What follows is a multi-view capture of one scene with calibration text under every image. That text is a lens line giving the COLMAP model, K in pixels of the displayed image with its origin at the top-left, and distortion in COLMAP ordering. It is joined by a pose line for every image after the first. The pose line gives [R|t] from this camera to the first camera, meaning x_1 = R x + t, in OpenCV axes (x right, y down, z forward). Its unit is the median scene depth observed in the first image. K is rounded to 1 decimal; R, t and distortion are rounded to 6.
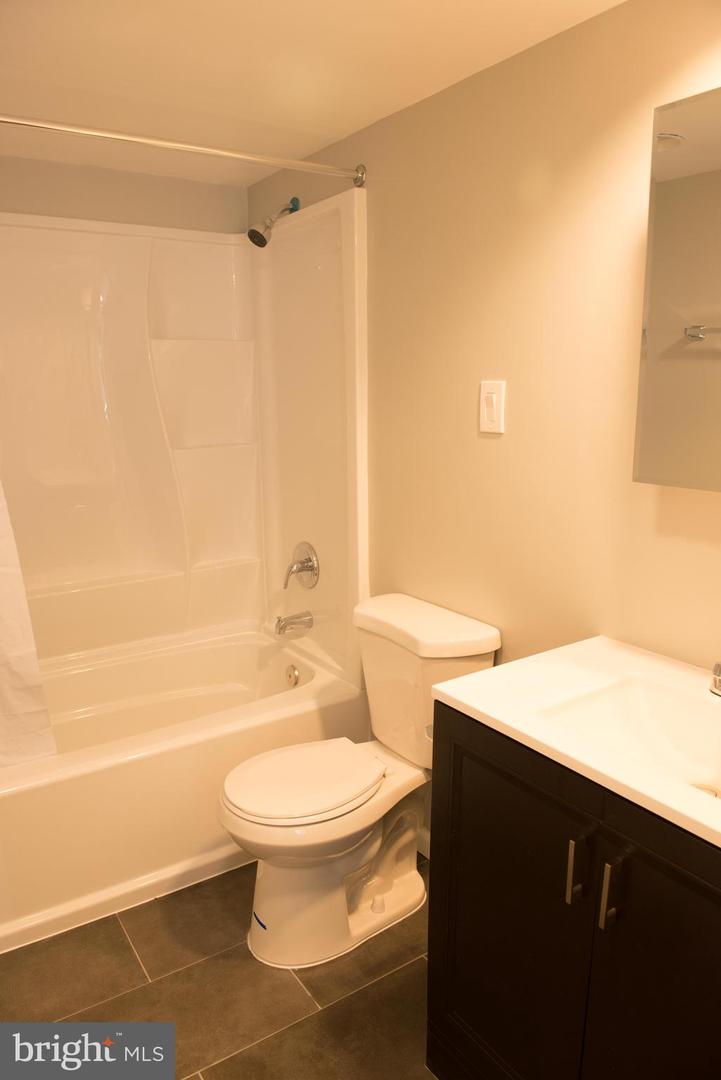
lens RADIAL K [[733.6, 0, 357.8], [0, 733.6, 538.1], [0, 0, 1]] dist [-0.050941, -0.004679]
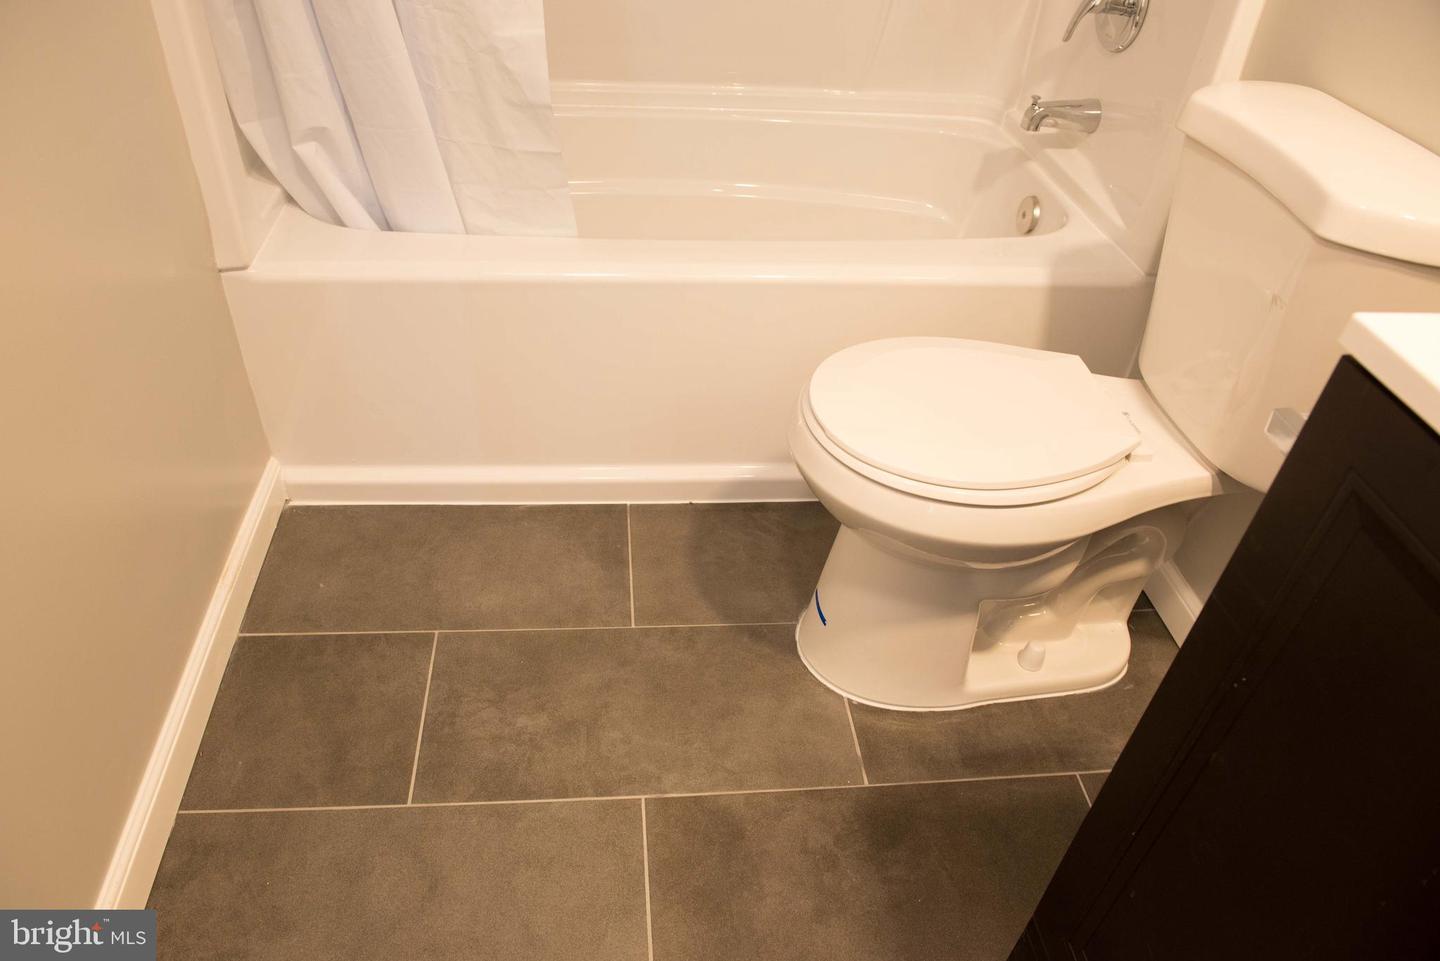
lens RADIAL K [[978.2, 0, 708.2], [0, 978.2, 475.0], [0, 0, 1]] dist [-0.050941, -0.004679]
pose [[0.879015, 0.344004, -0.330142, 0.007730], [-0.160437, 0.865448, 0.474616, 0.074376], [0.448990, -0.364228, 0.815933, 0.339524]]
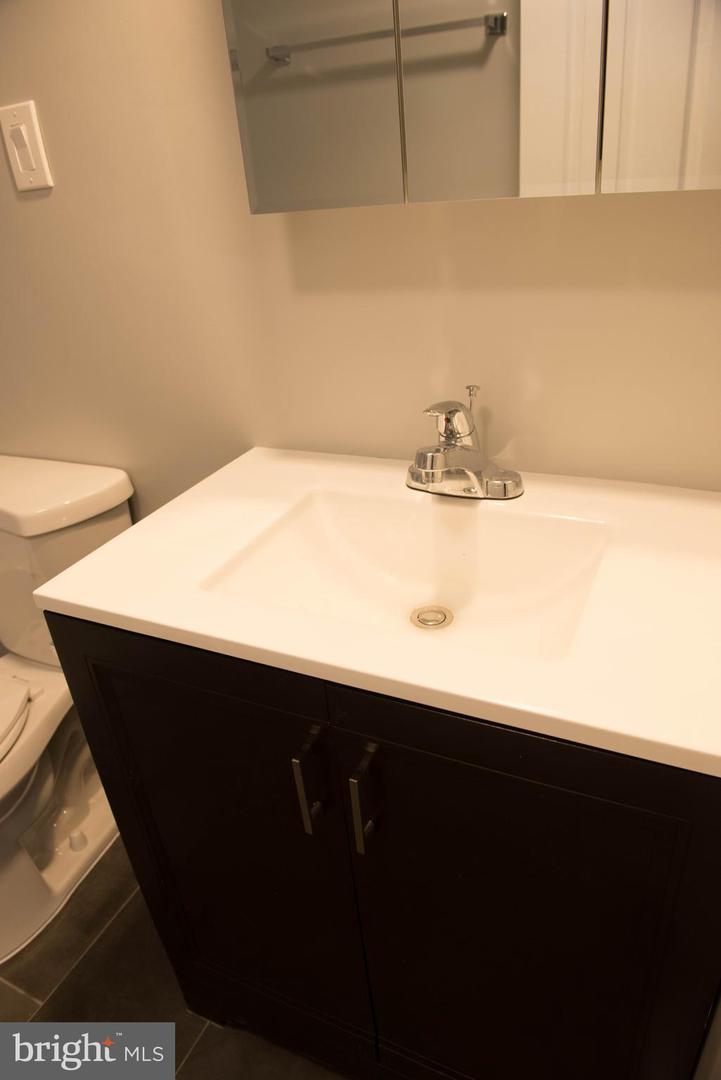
lens RADIAL K [[733.6, 0, 353.3], [0, 733.6, 544.9], [0, 0, 1]] dist [-0.050941, -0.004679]
pose [[0.865454, -0.297401, 0.403166, 0.069297], [0.184916, 0.937545, 0.294645, 0.019347], [-0.465614, -0.180449, 0.866396, 0.227464]]
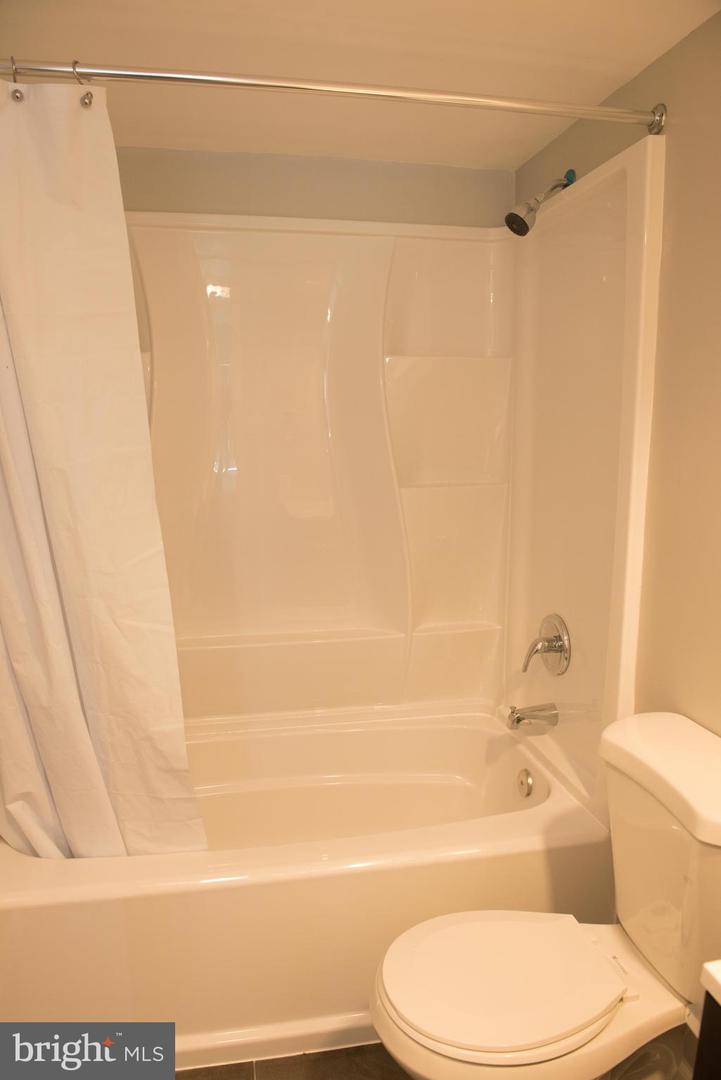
lens RADIAL K [[733.6, 0, 355.7], [0, 733.6, 545.8], [0, 0, 1]] dist [-0.050941, -0.004679]
pose [[0.922360, 0.073012, -0.379369, 0.028500], [-0.086944, 0.996018, -0.019697, -0.046884], [0.376420, 0.051151, 0.925036, 0.290487]]
